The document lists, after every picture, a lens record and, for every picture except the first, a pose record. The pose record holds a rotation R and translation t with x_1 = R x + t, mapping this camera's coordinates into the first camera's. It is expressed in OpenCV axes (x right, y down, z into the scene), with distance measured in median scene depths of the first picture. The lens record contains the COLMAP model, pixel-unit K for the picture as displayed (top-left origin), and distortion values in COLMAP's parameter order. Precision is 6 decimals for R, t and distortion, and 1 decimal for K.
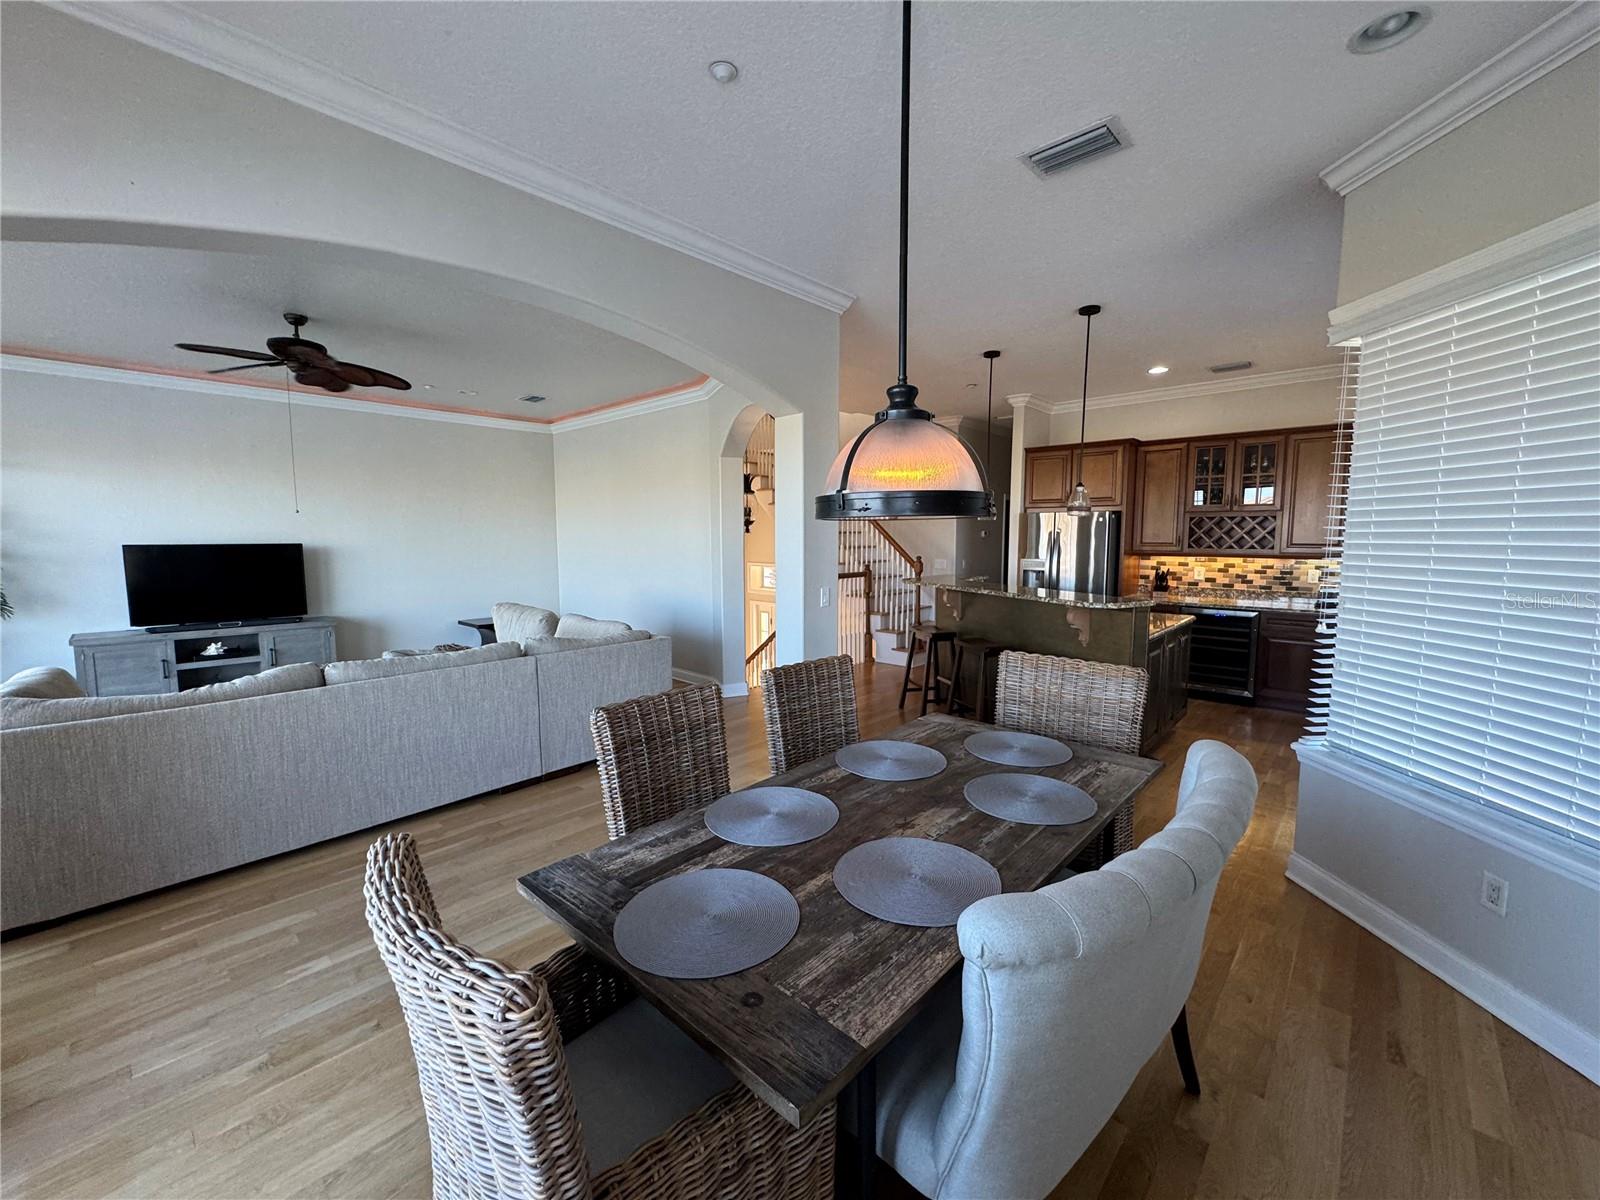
lens RADIAL K [[641.0, 0, 800.2], [0, 641.0, 598.7], [0, 0, 1]] dist [-0.003675, 0.000308]
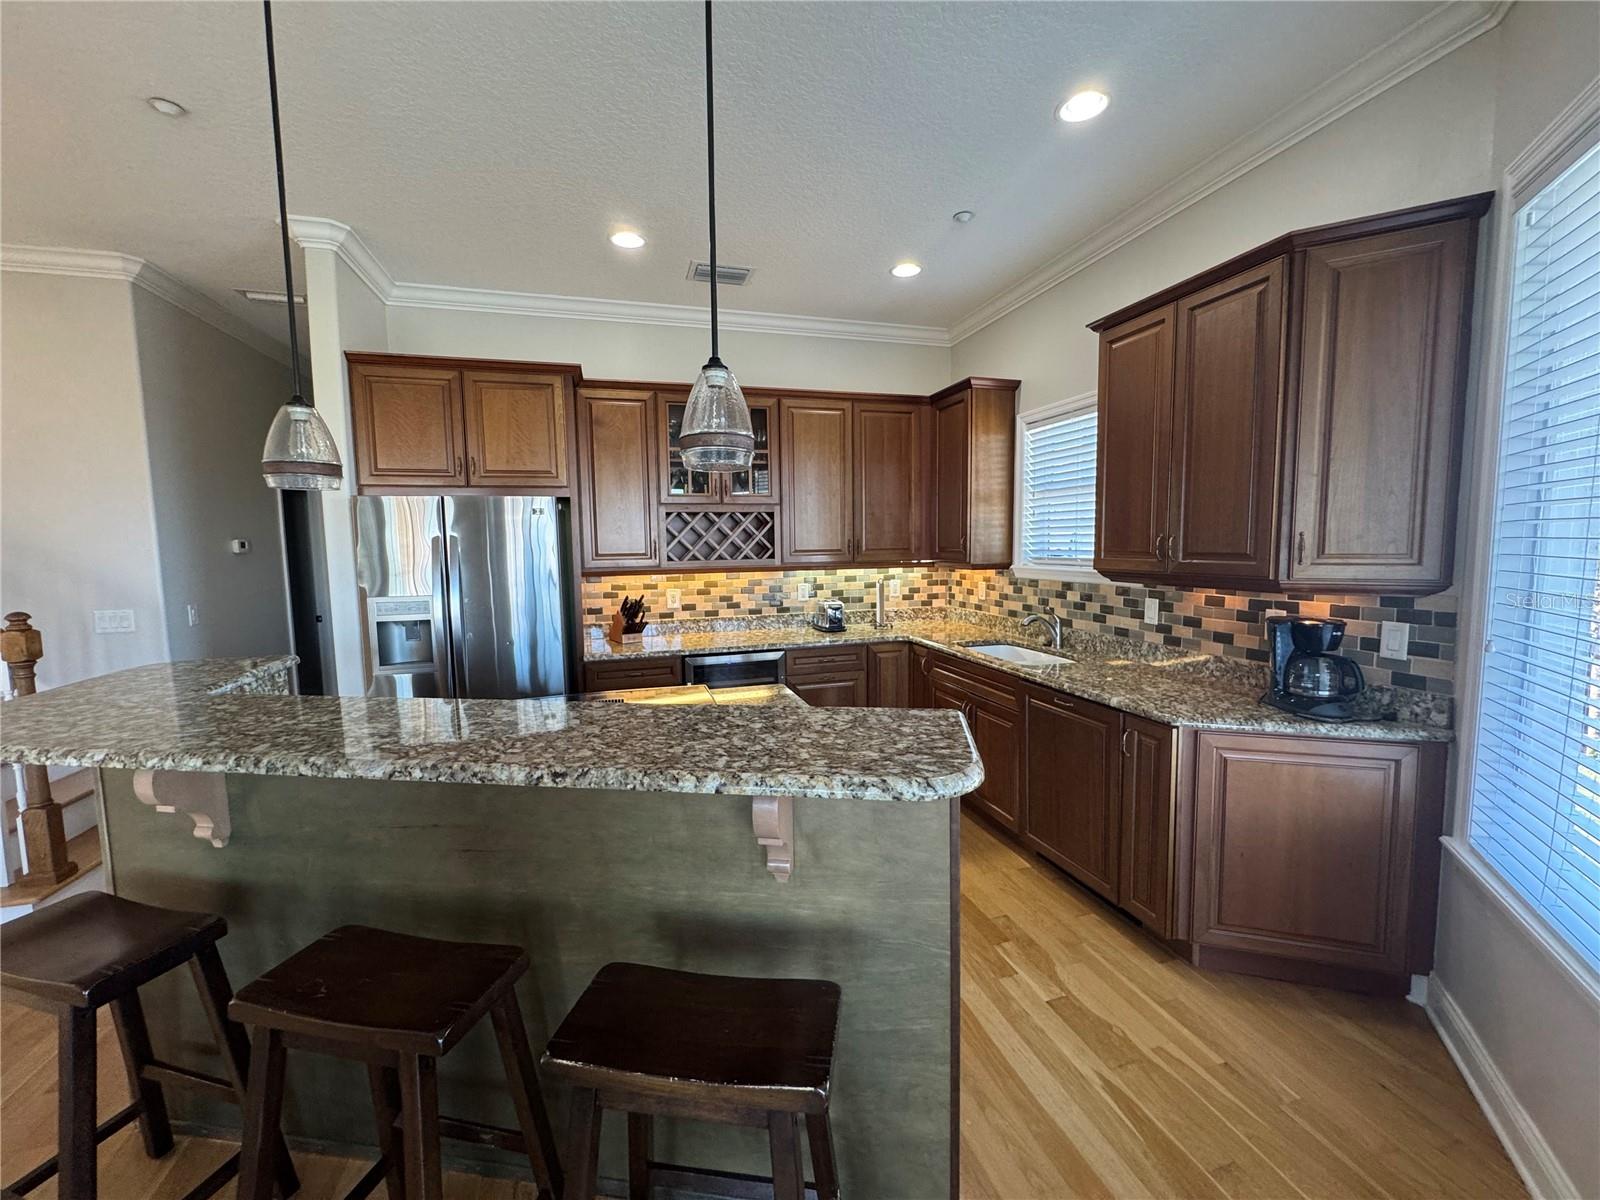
lens RADIAL K [[641.0, 0, 801.9], [0, 641.0, 601.3], [0, 0, 1]] dist [-0.003675, 0.000308]
pose [[0.515391, -0.087289, 0.852498, 0.131962], [0.103610, 0.993848, 0.039123, -0.050476], [-0.850668, 0.068164, 0.521265, 0.558536]]
